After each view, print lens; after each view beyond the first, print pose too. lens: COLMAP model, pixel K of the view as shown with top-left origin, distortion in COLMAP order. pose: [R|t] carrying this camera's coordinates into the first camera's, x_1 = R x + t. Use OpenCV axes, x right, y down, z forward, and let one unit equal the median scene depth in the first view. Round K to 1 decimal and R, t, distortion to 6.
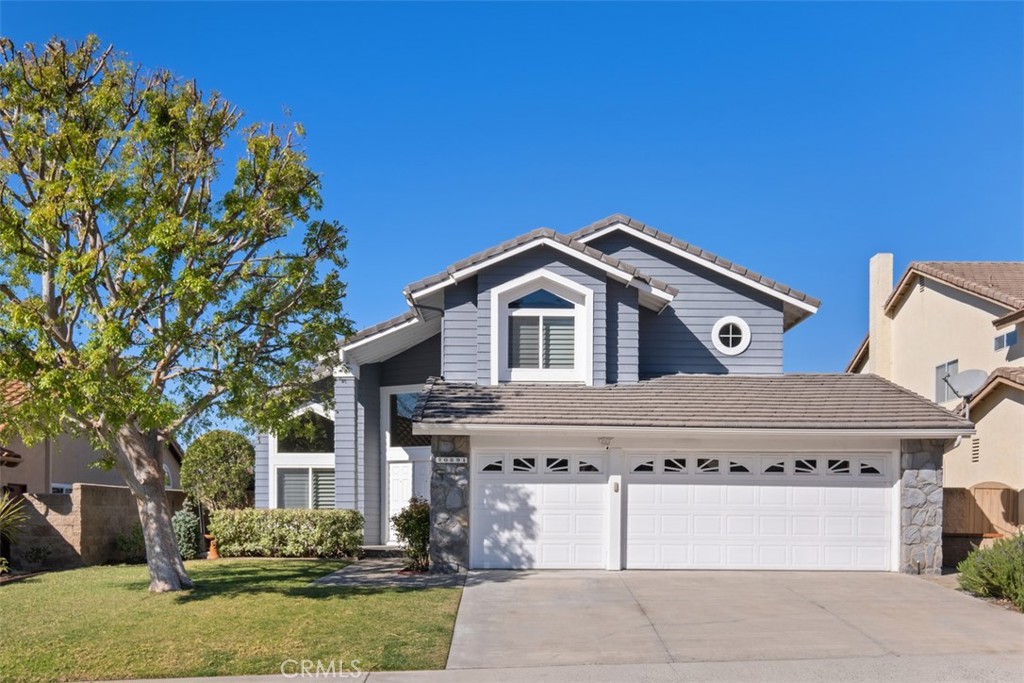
lens RADIAL K [[934.3, 0, 512.0], [0, 934.3, 341.5], [0, 0, 1]] dist [-0.003752, 0.015787]
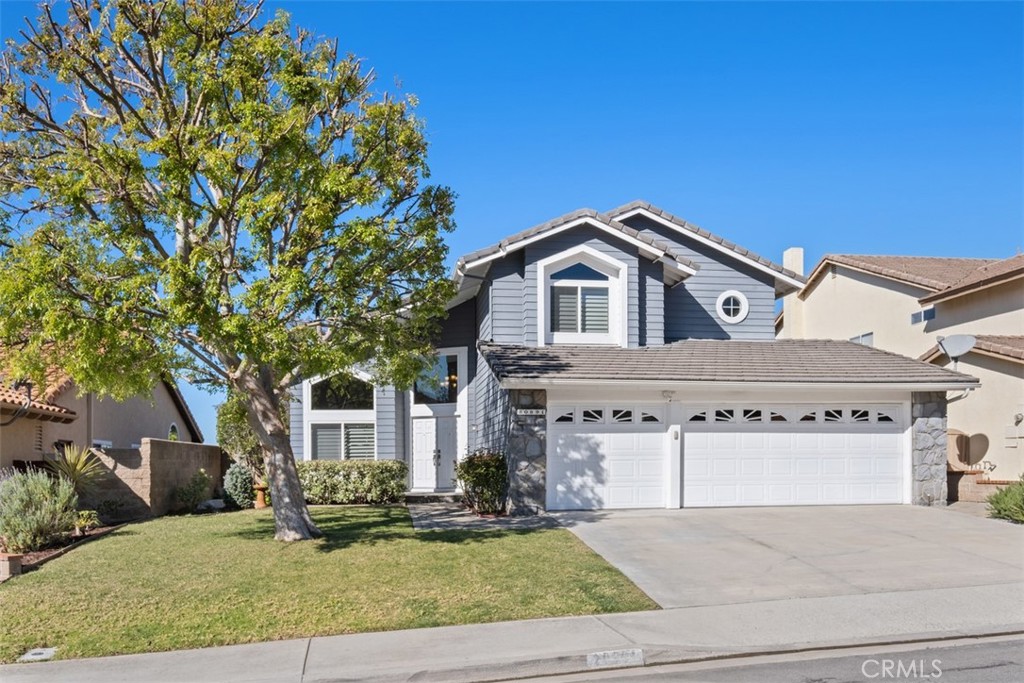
lens RADIAL K [[753.6, 0, 511.9], [0, 753.6, 326.7], [0, 0, 1]] dist [-0.004486, 0.003526]
pose [[0.988848, 0.011417, 0.148488, -0.219946], [-0.011609, 0.999933, 0.000427, 0.026216], [-0.148473, -0.002146, 0.988914, 0.127379]]
